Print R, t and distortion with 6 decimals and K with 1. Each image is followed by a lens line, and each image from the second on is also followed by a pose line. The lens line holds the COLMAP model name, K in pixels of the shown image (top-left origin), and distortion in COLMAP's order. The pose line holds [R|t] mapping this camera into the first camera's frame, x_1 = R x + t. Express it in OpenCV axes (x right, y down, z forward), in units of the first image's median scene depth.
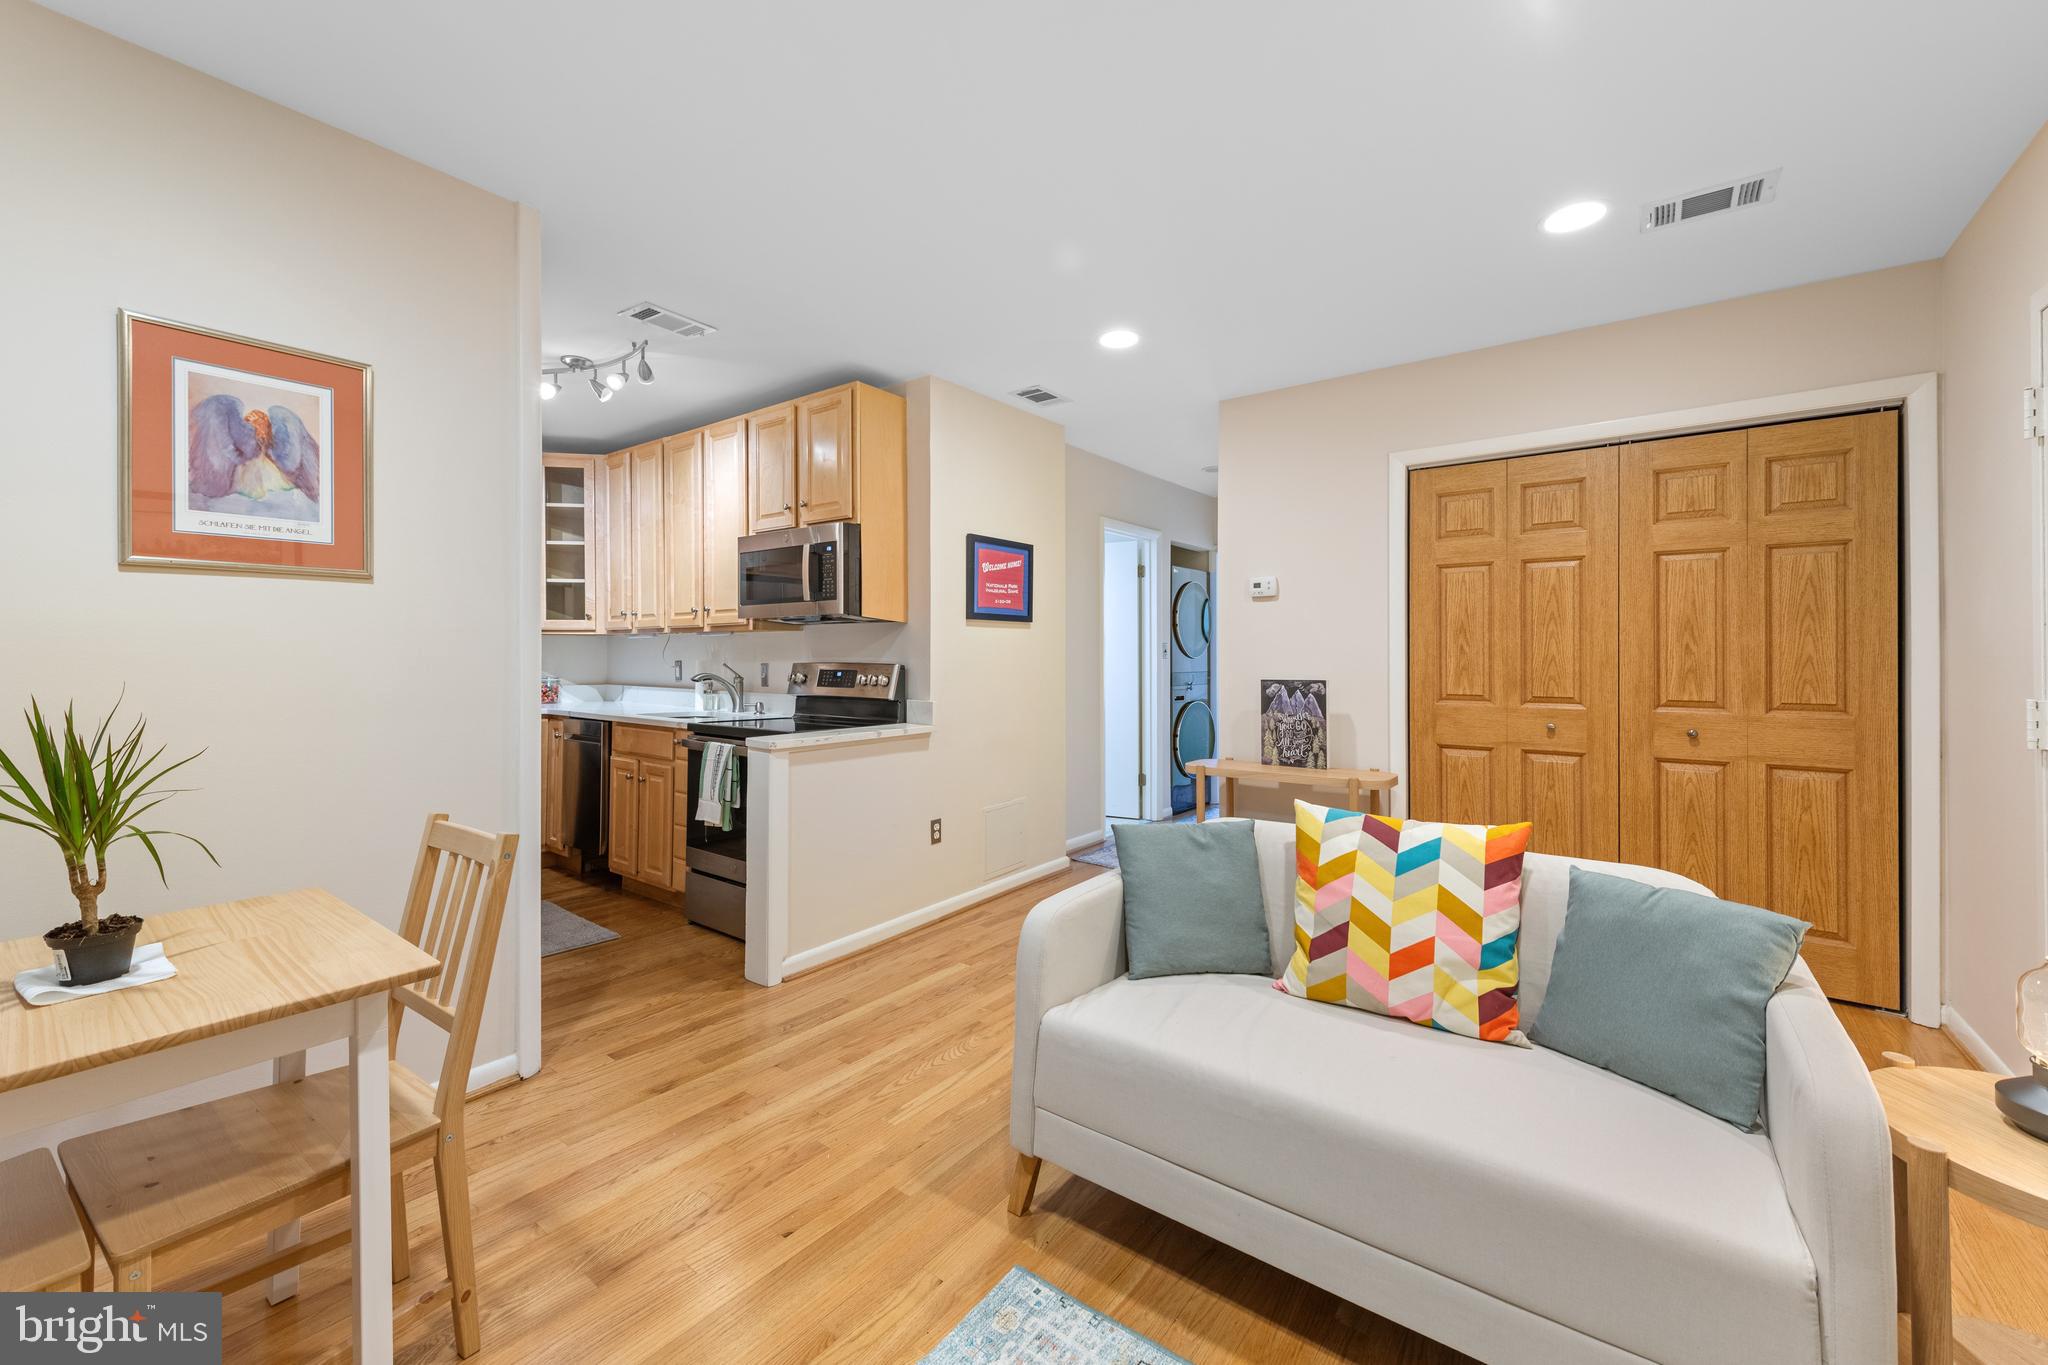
lens RADIAL K [[801.8, 0, 1015.0], [0, 801.8, 672.1], [0, 0, 1]] dist [0.000586, 0.000100]
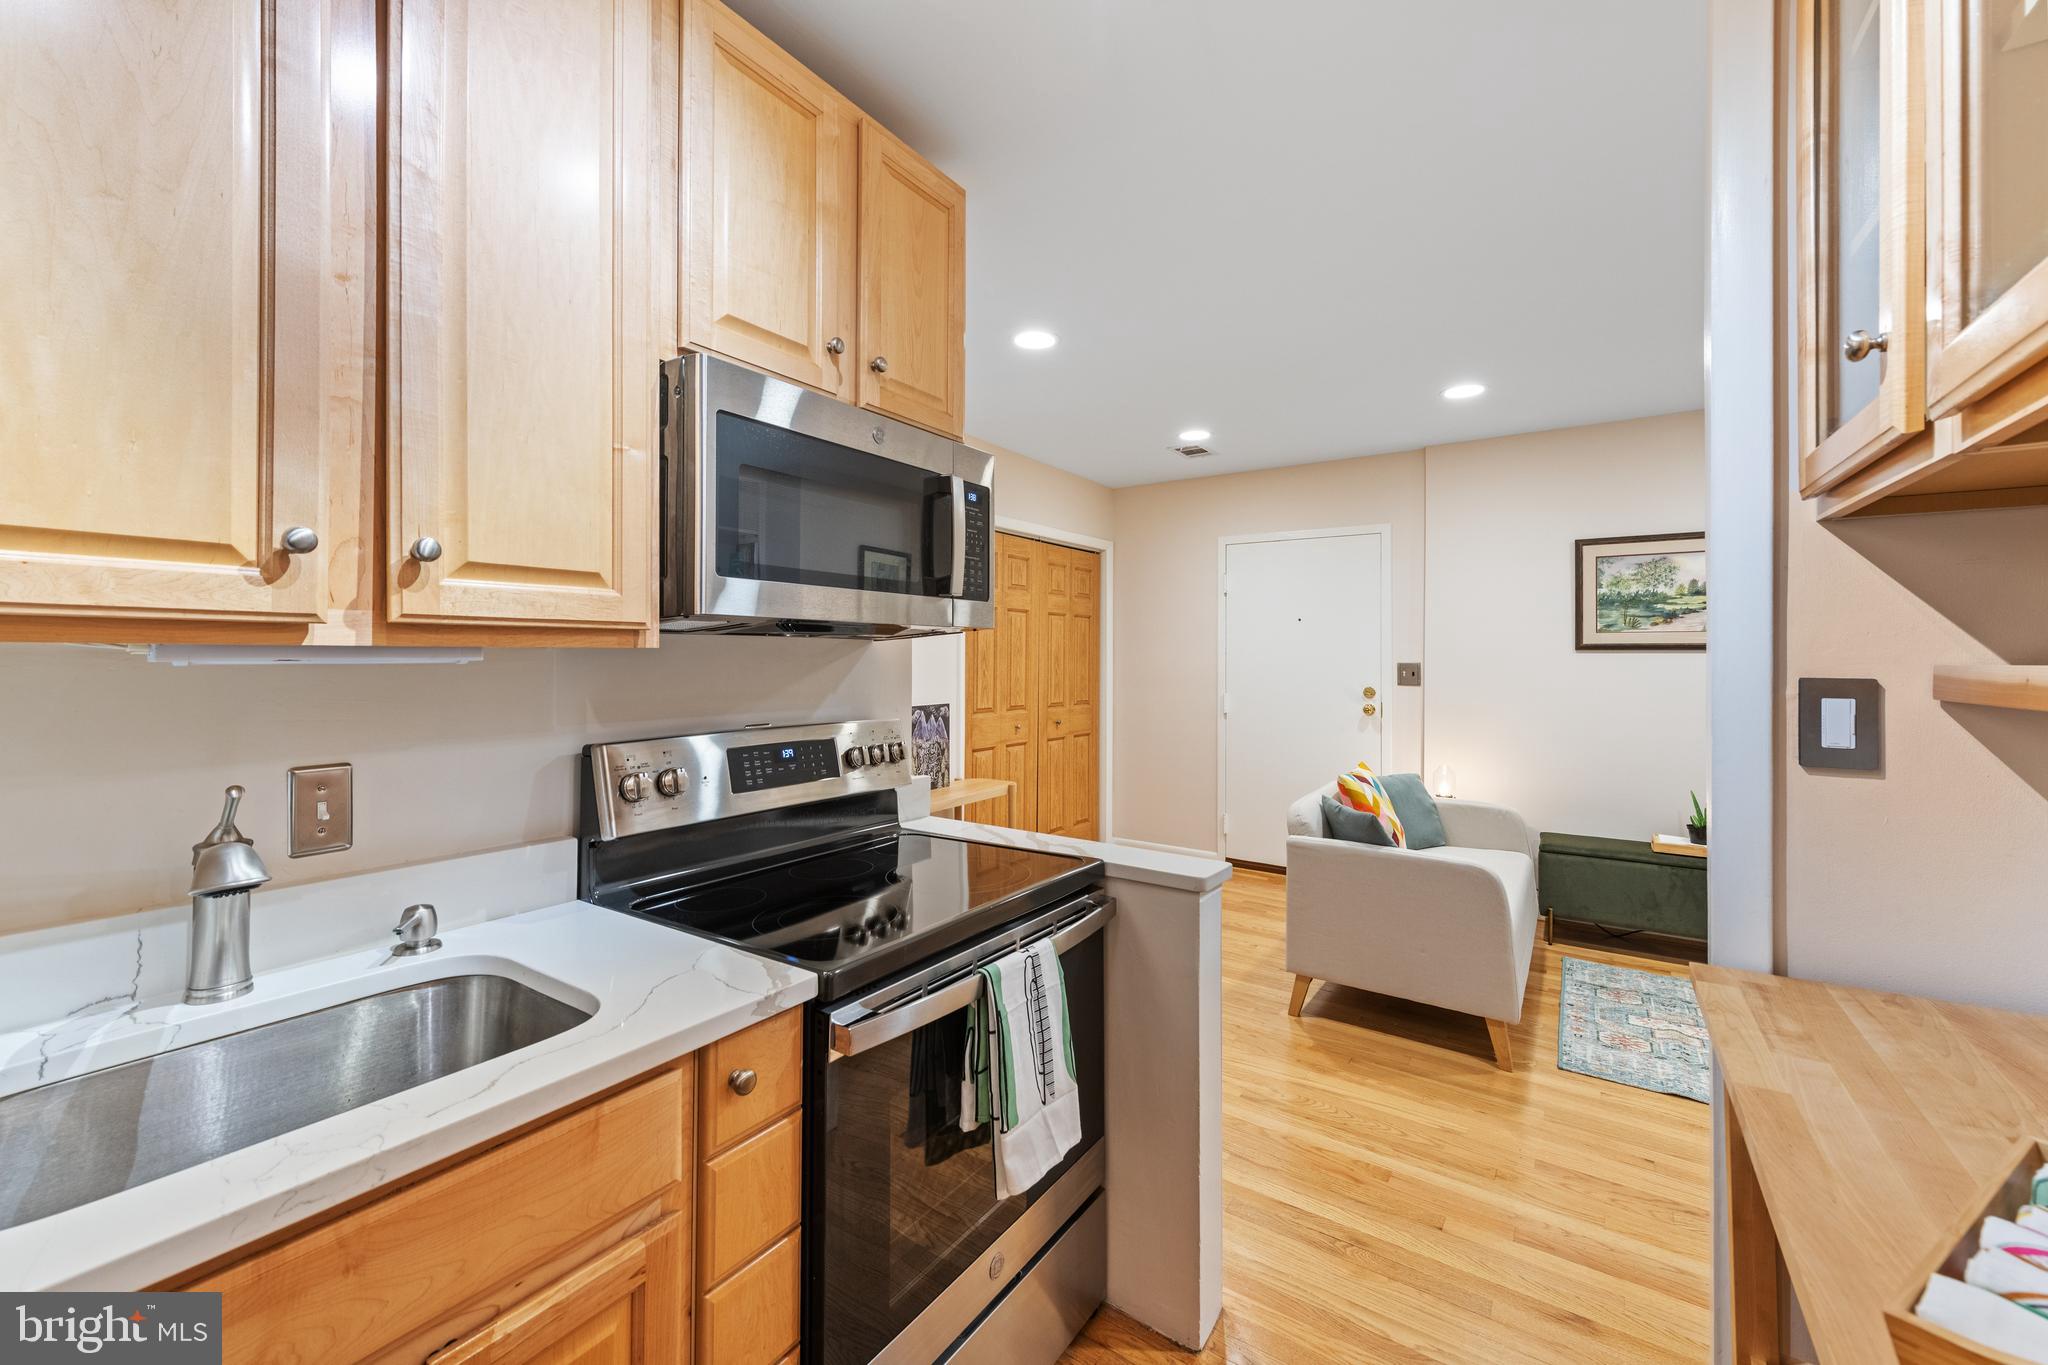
lens RADIAL K [[817.6, 0, 1023.3], [0, 817.6, 658.6], [0, 0, 1]] dist [0.001393, 0.000272]
pose [[-0.046600, -0.001875, 0.998912, -0.854427], [0.009398, 0.999953, 0.002315, -0.061918], [-0.998869, 0.009495, -0.046581, 1.137102]]
